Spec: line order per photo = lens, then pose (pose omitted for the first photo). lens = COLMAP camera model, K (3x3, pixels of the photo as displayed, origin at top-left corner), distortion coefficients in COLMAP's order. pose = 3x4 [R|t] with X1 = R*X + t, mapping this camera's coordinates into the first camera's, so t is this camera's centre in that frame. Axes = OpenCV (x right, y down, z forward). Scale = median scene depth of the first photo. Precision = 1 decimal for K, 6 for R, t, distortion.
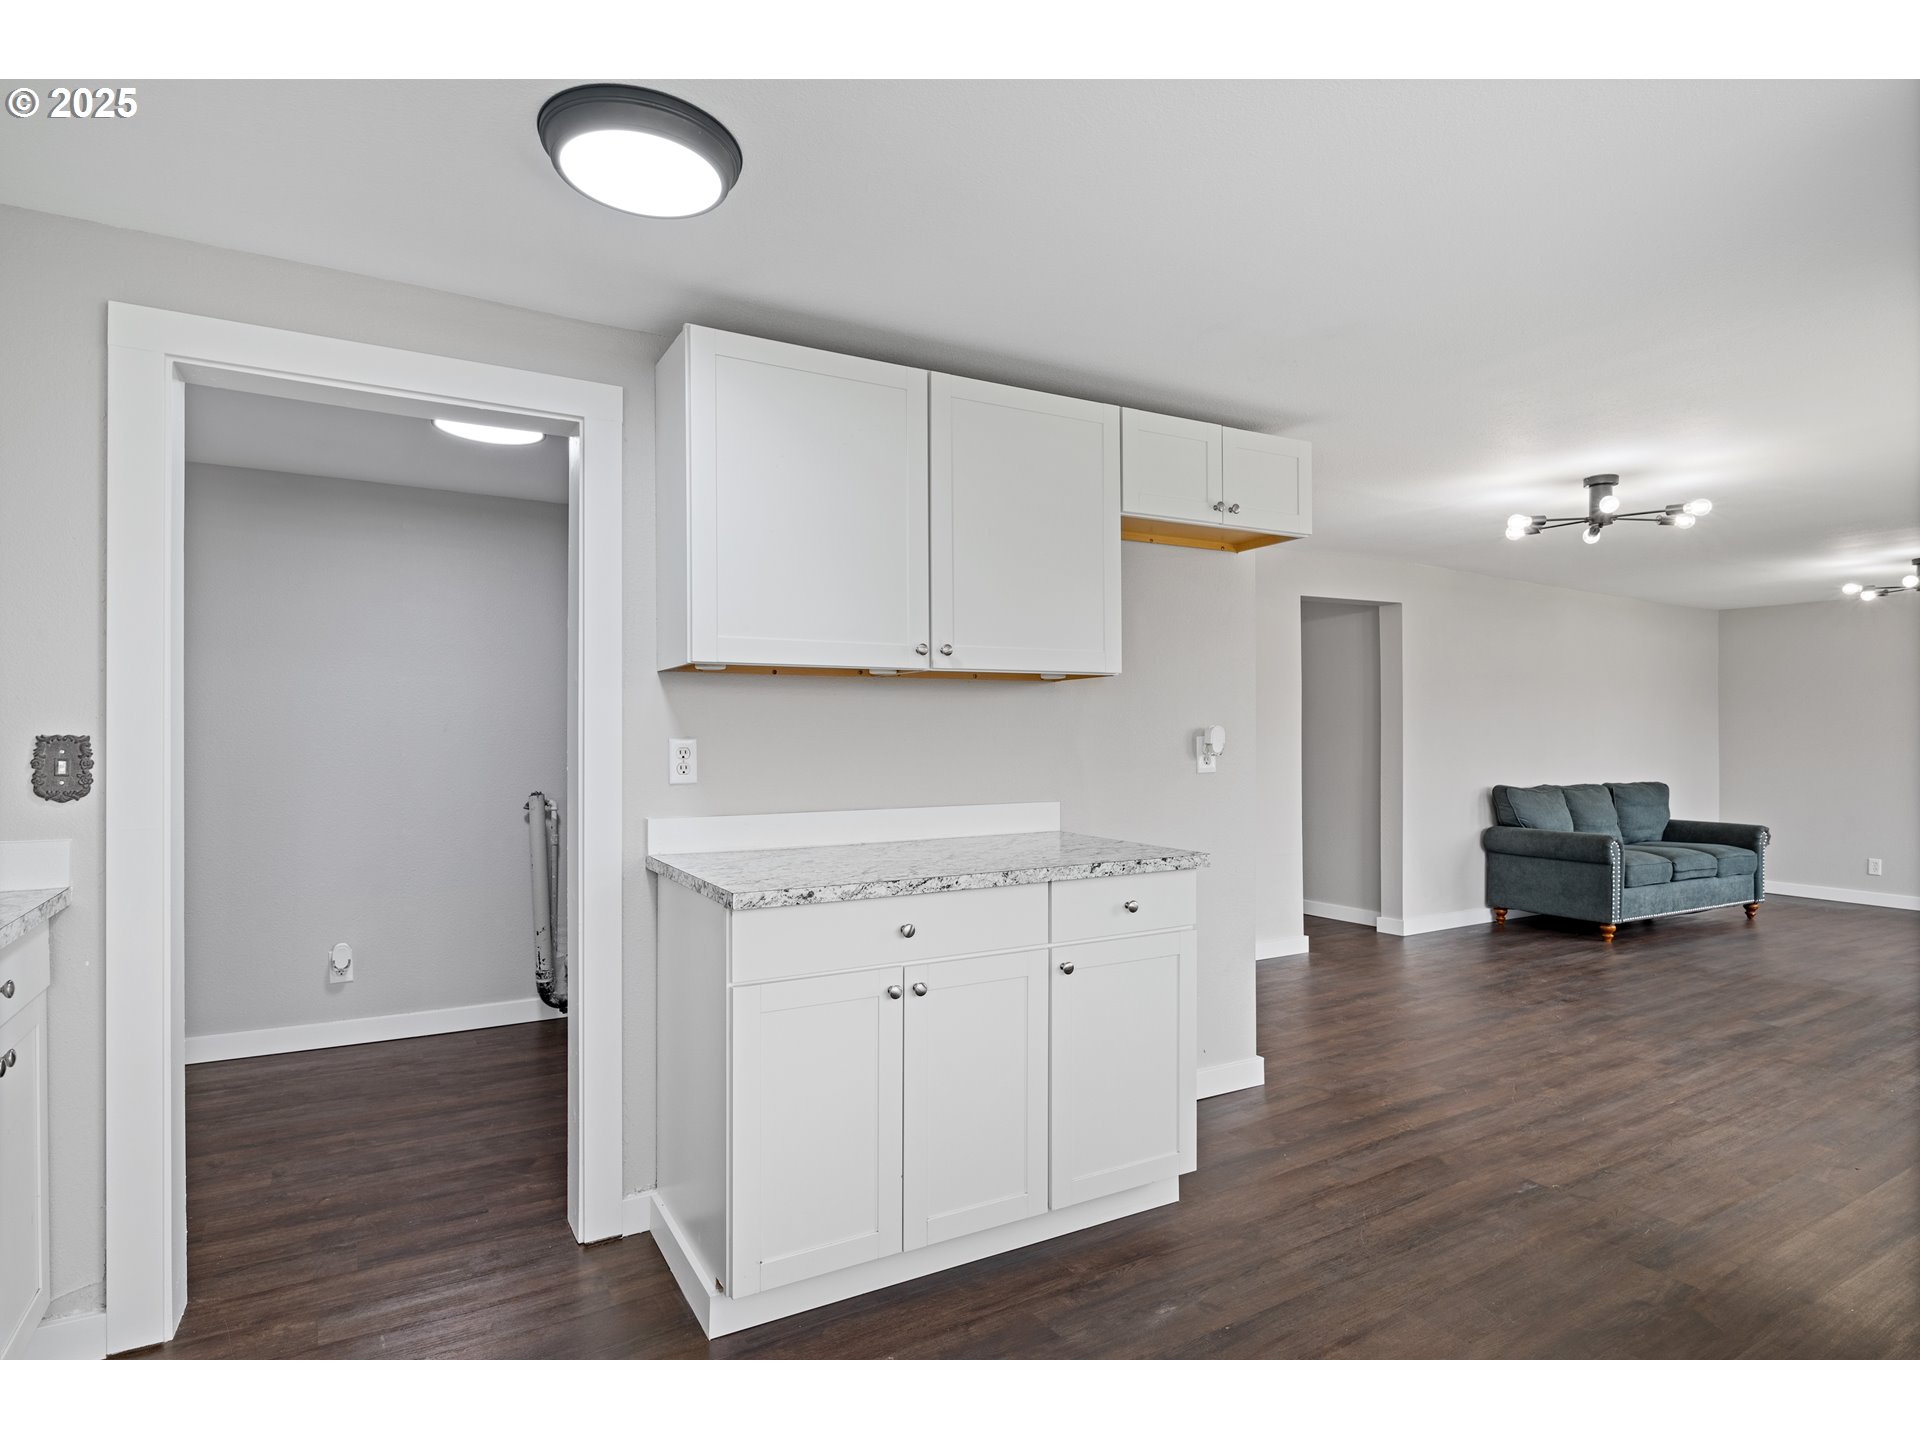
lens RADIAL K [[1091.6, 0, 951.1], [0, 1091.6, 730.7], [0, 0, 1]] dist [0.002862, 0.000942]
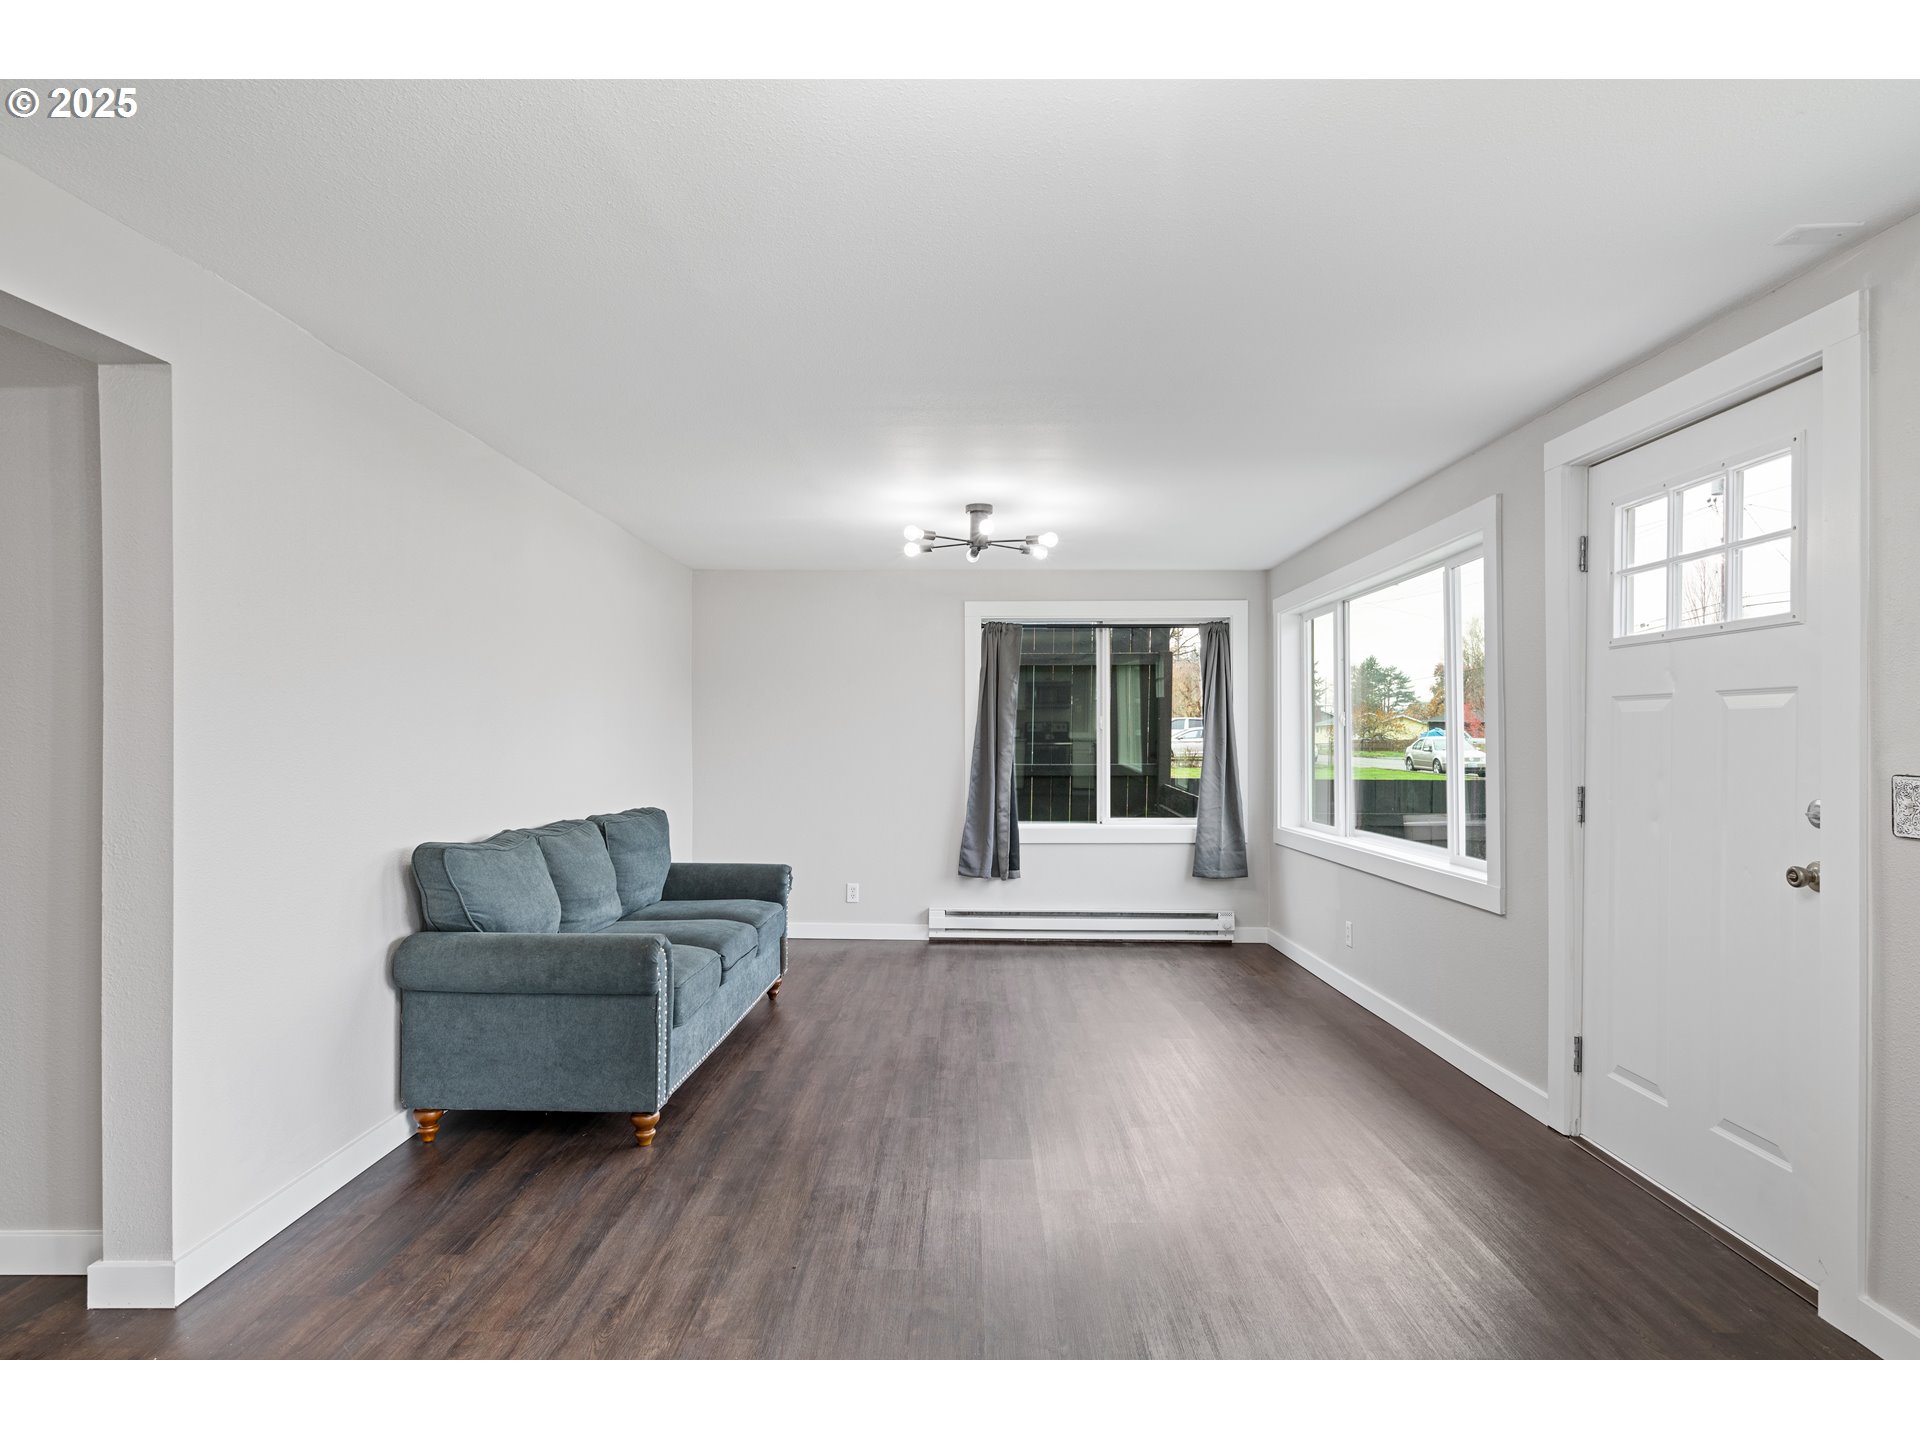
lens RADIAL K [[1091.6, 0, 951.1], [0, 1091.6, 730.7], [0, 0, 1]] dist [0.002862, 0.000942]
pose [[0.576590, 0.000412, 0.817033, 0.251941], [0.001042, 0.999999, -0.001240, 0.003215], [-0.817033, 0.001566, 0.576589, 0.551962]]
